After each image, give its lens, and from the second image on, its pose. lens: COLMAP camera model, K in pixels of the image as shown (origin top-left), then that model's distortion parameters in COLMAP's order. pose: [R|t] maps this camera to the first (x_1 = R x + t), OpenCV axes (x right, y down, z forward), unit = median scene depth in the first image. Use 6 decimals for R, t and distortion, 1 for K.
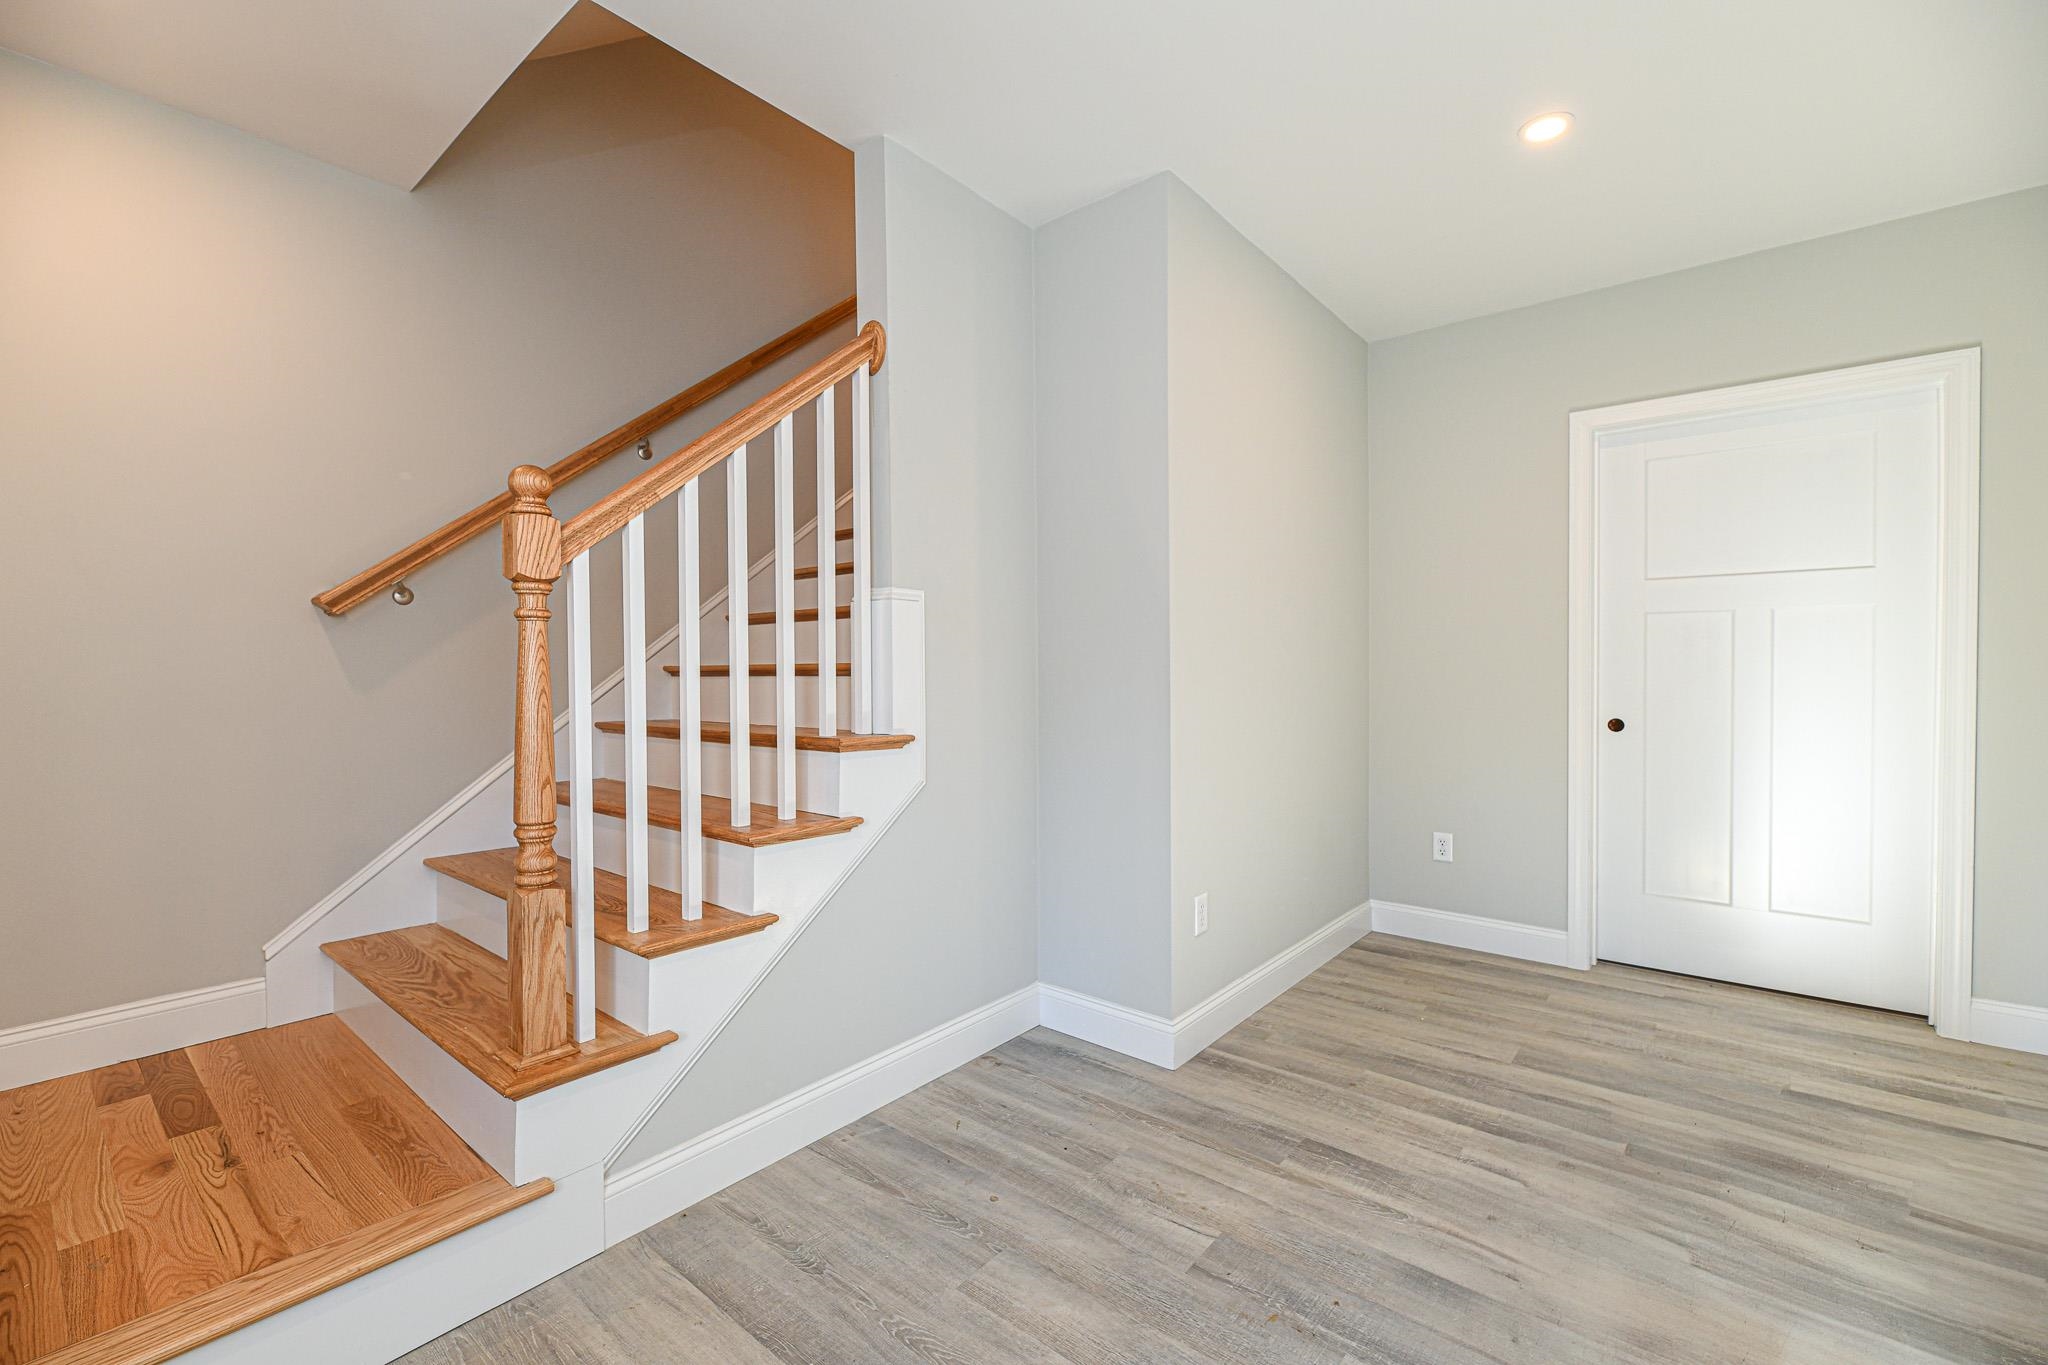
lens RADIAL K [[831.5, 0, 1024.0], [0, 831.5, 682.5], [0, 0, 1]] dist [0.002440, 0.000133]
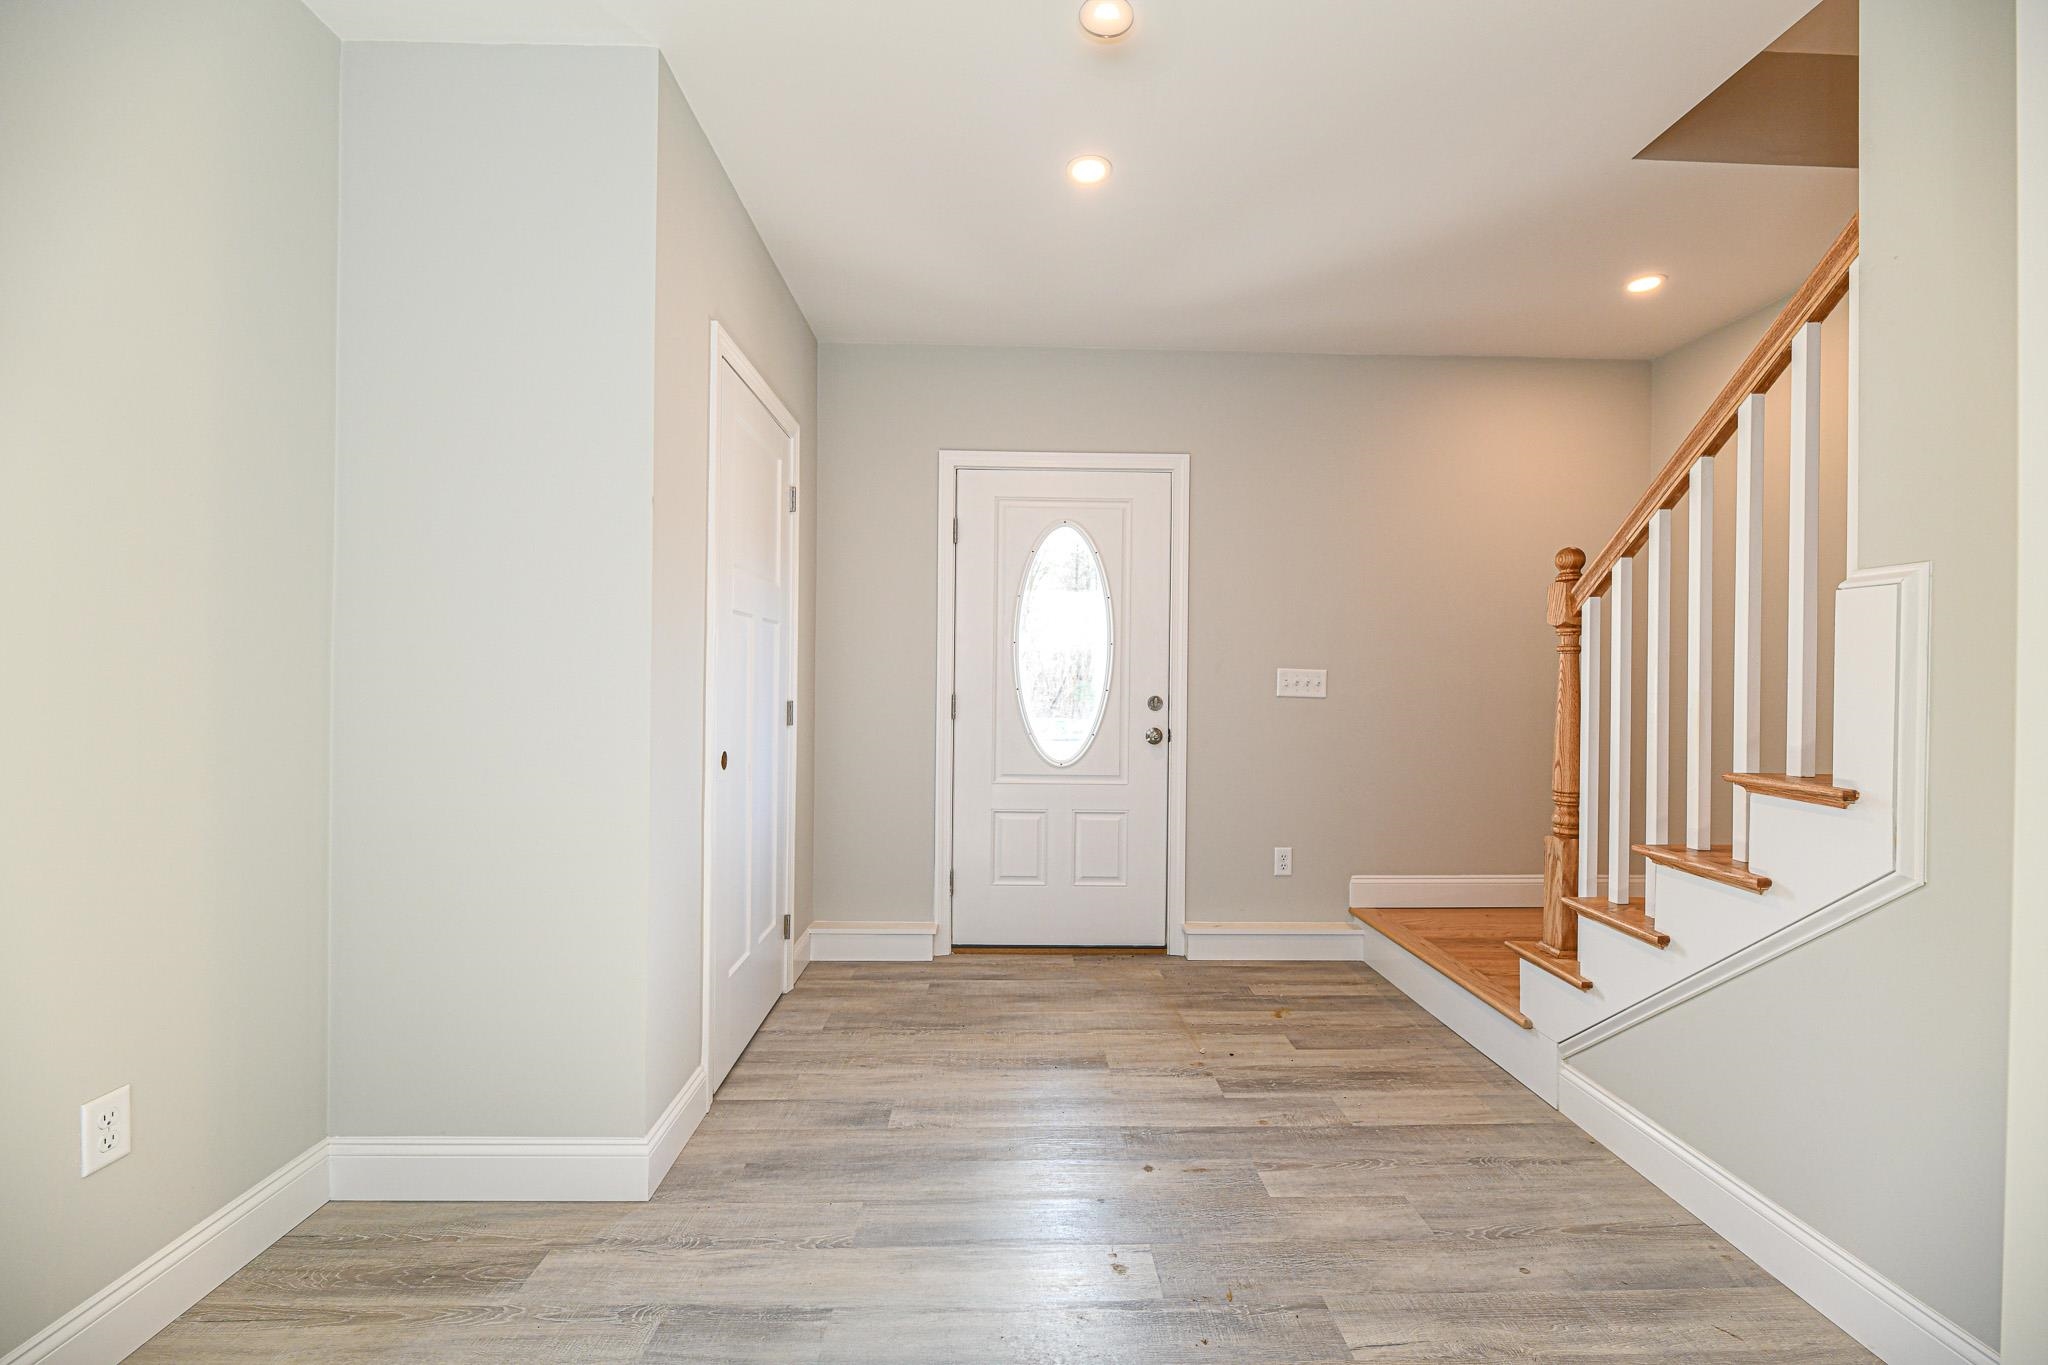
lens RADIAL K [[831.5, 0, 1024.0], [0, 831.5, 682.5], [0, 0, 1]] dist [0.002440, 0.000133]
pose [[-0.744589, -0.006335, -0.667493, 0.964892], [-0.019185, 0.999745, 0.011912, -0.019976], [0.667248, 0.021676, -0.744520, 1.278124]]
